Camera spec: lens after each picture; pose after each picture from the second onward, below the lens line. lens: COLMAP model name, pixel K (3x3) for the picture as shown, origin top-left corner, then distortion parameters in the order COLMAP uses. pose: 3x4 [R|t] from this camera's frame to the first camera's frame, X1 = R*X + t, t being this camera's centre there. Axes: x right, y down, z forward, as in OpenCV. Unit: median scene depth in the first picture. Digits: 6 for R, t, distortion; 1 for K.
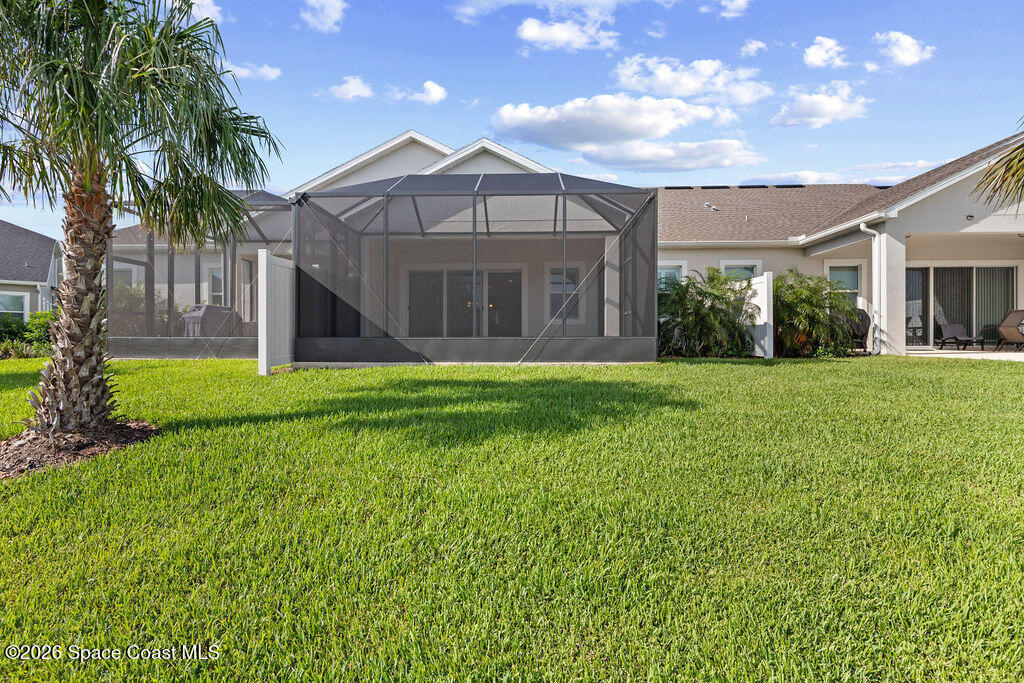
lens RADIAL K [[469.5, 0, 510.7], [0, 469.5, 337.6], [0, 0, 1]] dist [0.002747, 0.000272]
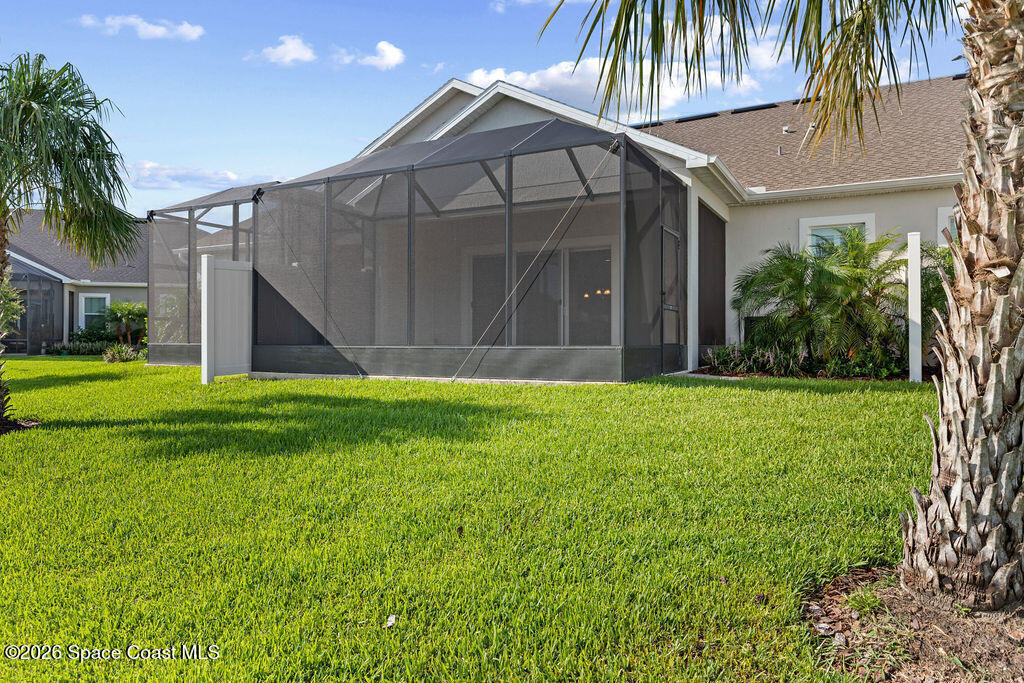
lens RADIAL K [[702.8, 0, 511.0], [0, 702.8, 318.7], [0, 0, 1]] dist [-0.061433, 0.000147]
pose [[0.875452, -0.016102, -0.483038, 0.507598], [0.003271, 0.999619, -0.027393, -0.010244], [0.483295, 0.022402, 0.875171, 0.025021]]
